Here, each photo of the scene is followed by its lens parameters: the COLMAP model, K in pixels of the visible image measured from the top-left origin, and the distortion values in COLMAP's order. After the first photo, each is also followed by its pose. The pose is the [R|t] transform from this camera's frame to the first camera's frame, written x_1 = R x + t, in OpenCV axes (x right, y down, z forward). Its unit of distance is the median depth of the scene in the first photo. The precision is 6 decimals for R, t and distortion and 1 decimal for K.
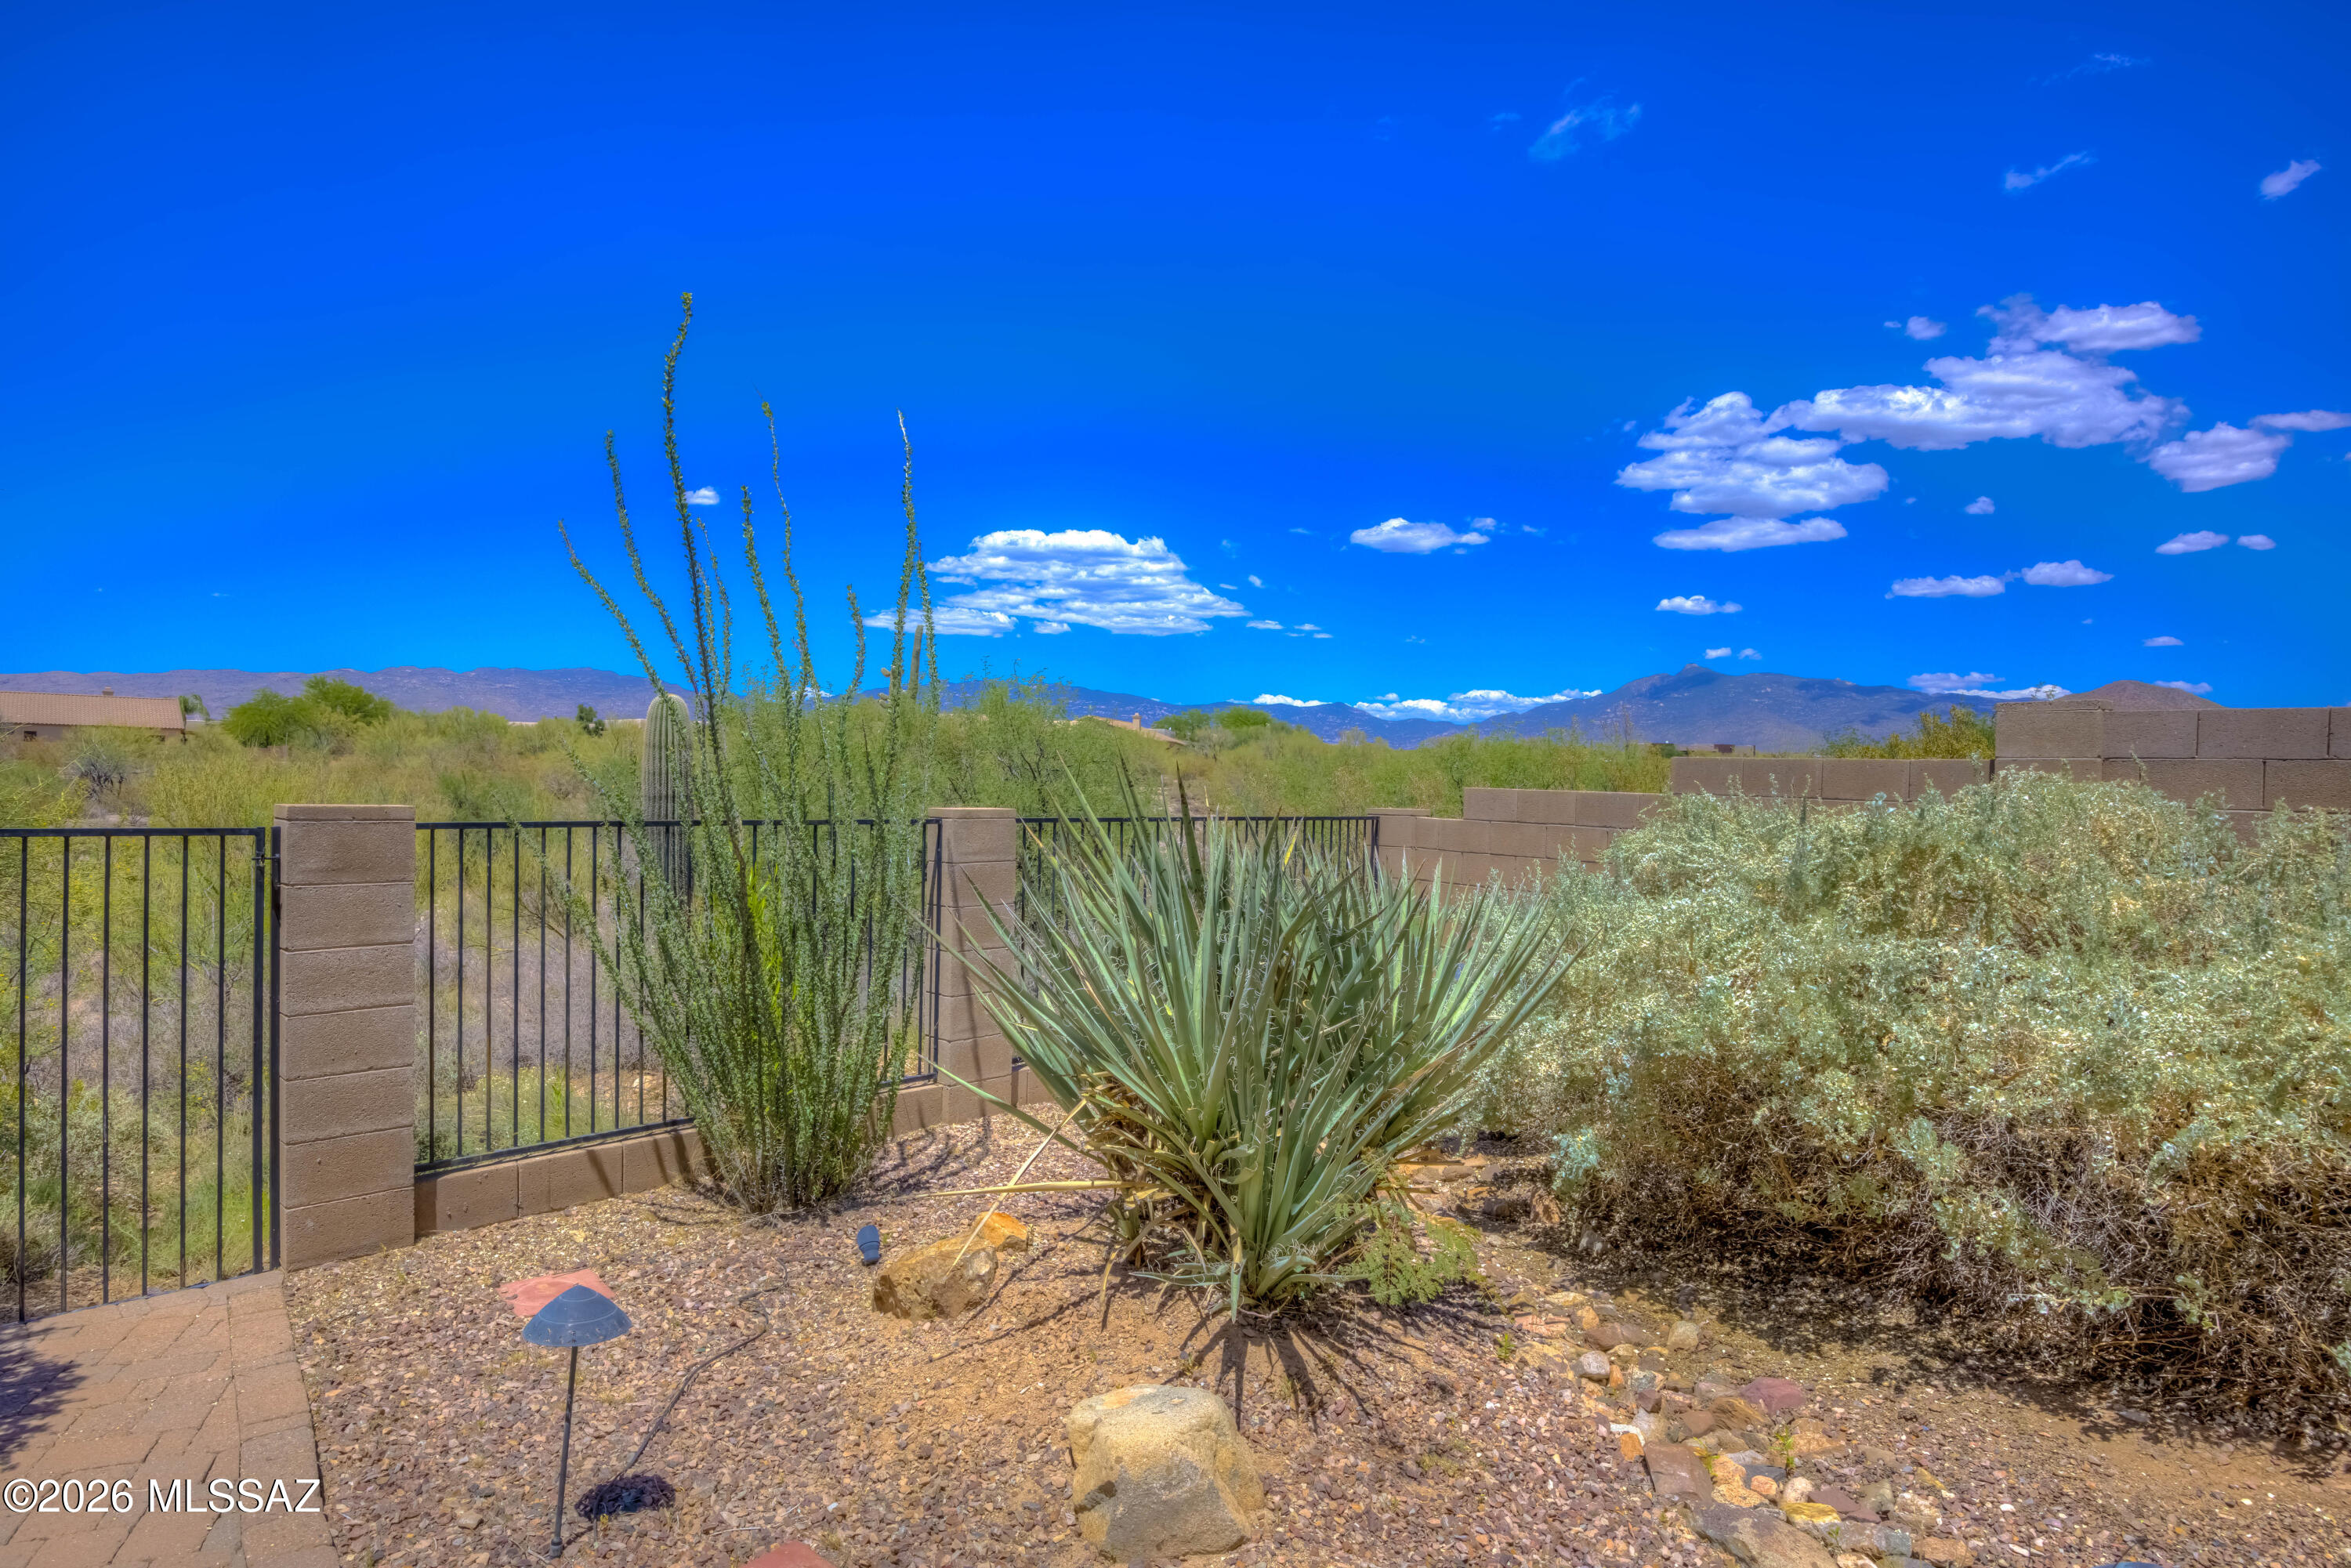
lens RADIAL K [[1221.7, 0, 1175.5], [0, 1221.7, 784.0], [0, 0, 1]] dist [0.001221, -0.045554]
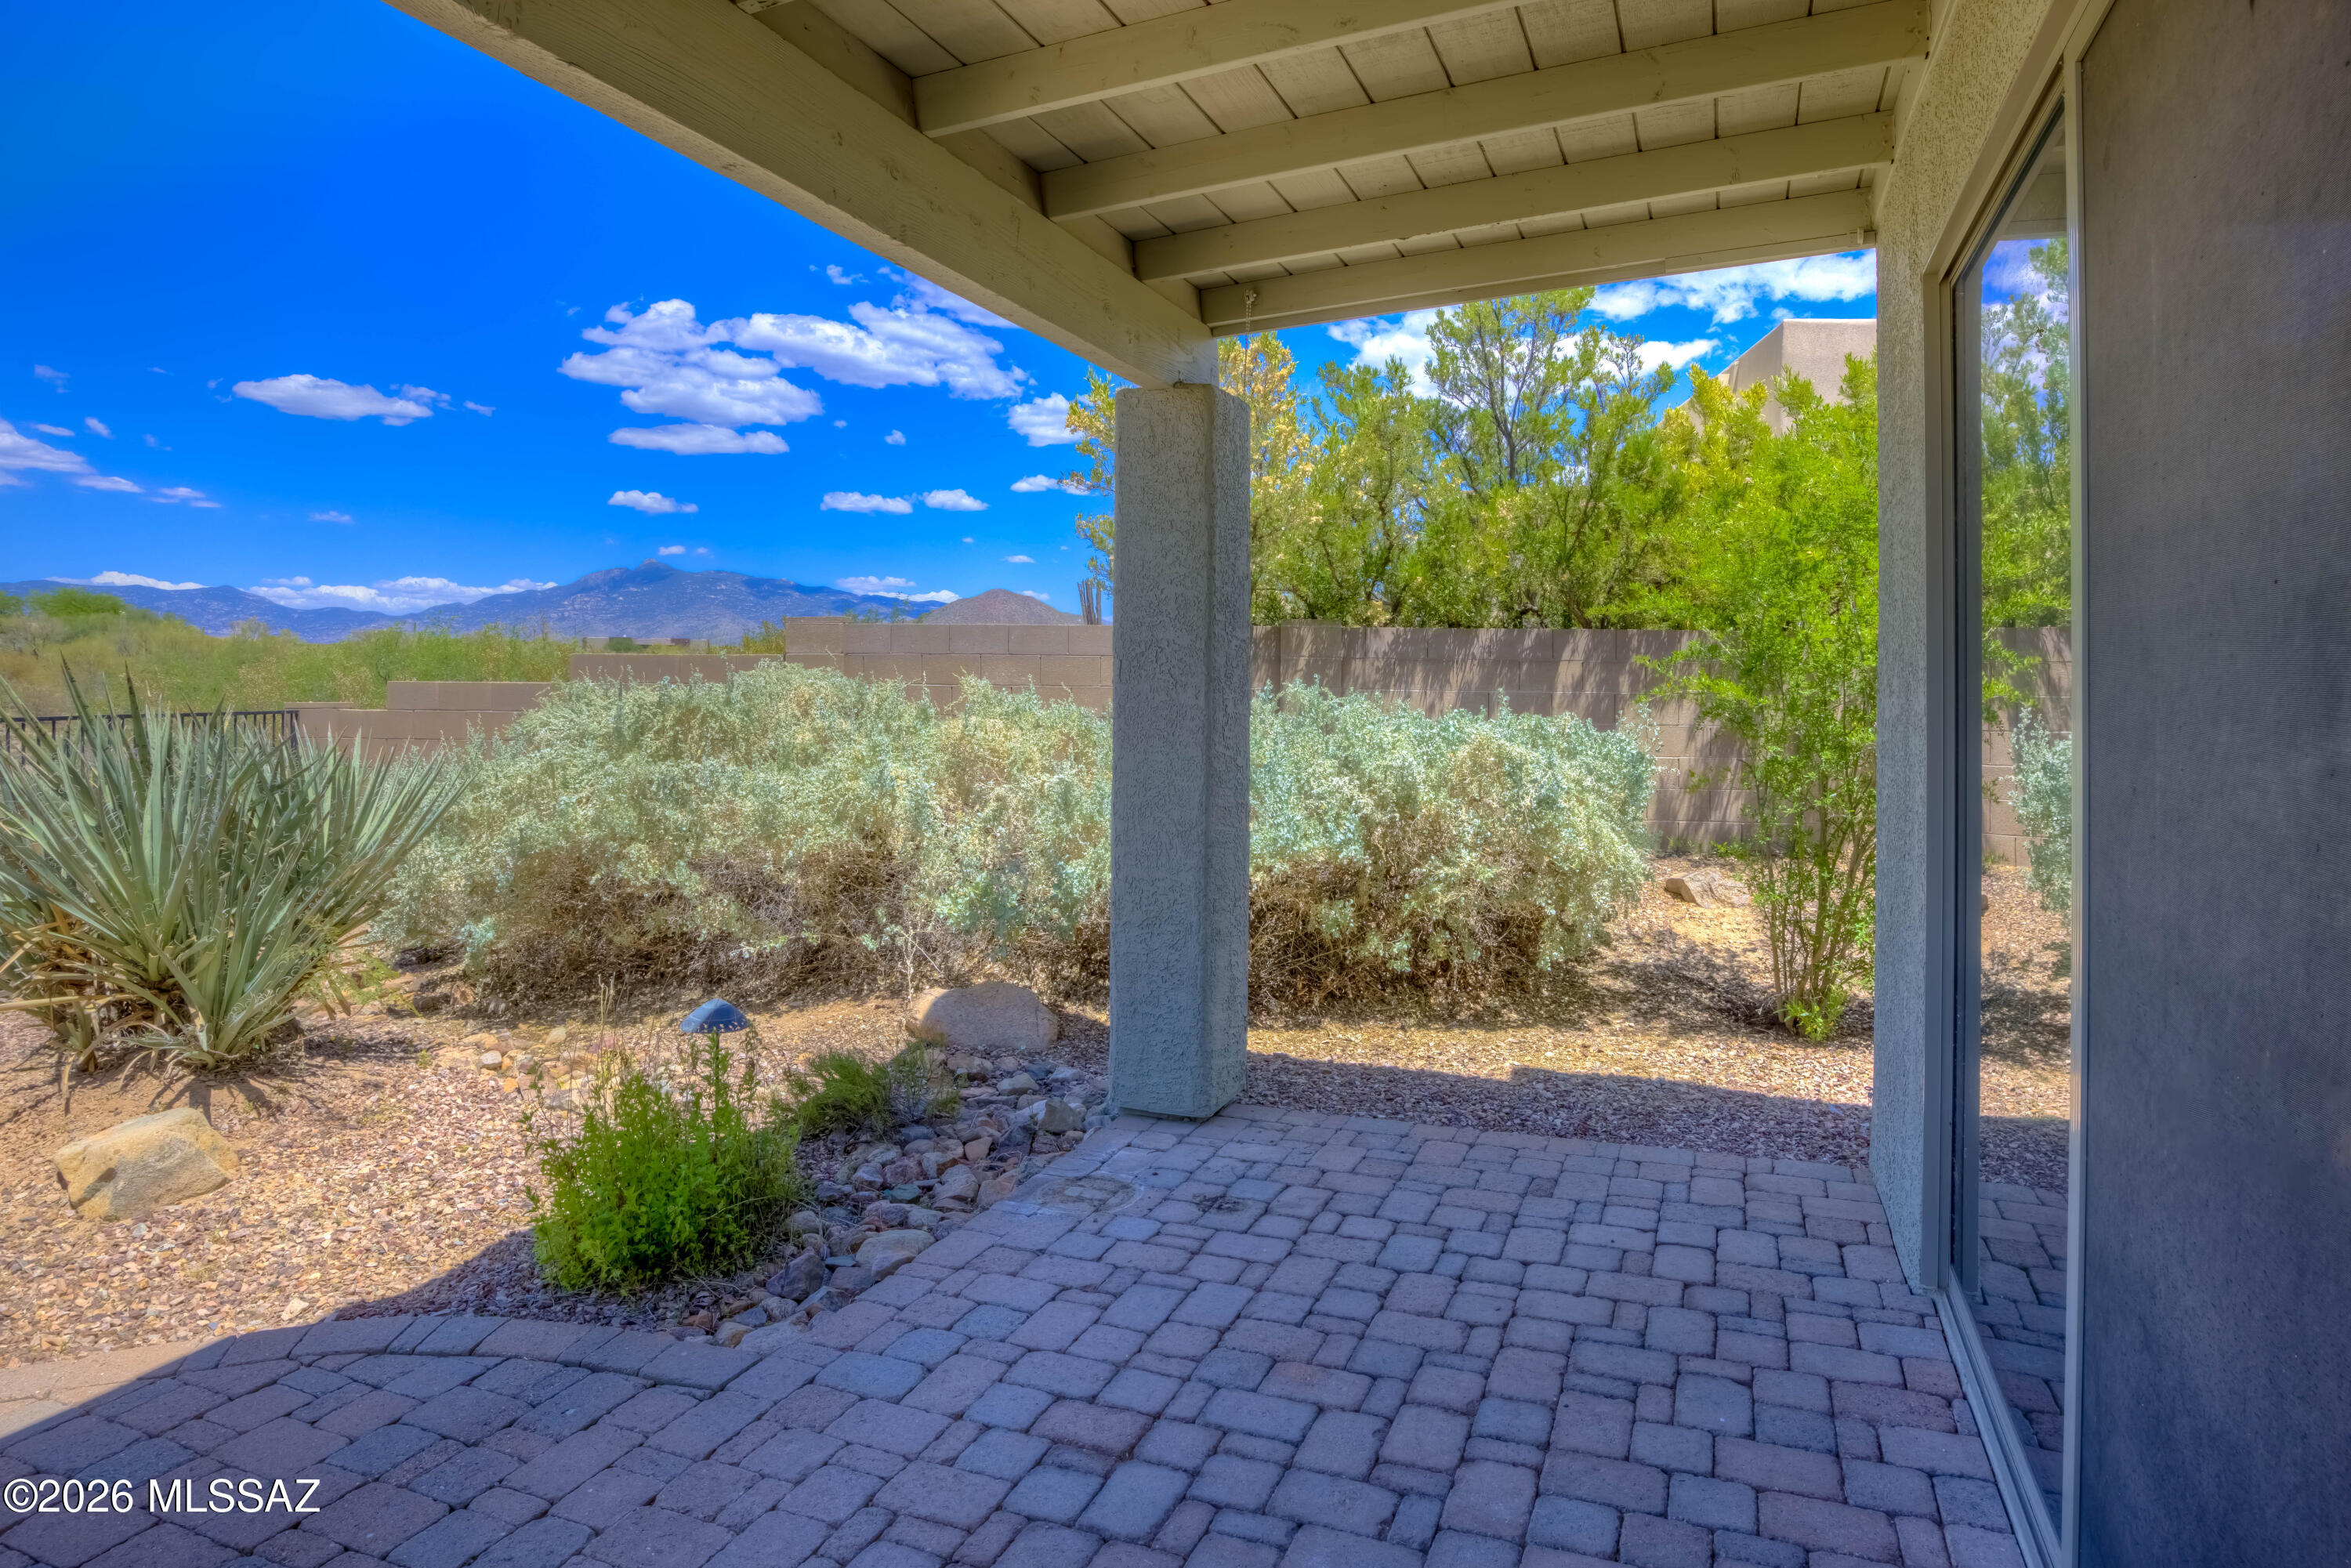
lens RADIAL K [[1307.5, 0, 1195.3], [0, 1307.5, 718.2], [0, 0, 1]] dist [-0.019993, 0.000426]
pose [[0.710599, -0.035205, 0.702716, -0.146498], [0.014349, 0.999265, 0.035552, 0.011015], [-0.703451, -0.015179, 0.710581, -0.731284]]
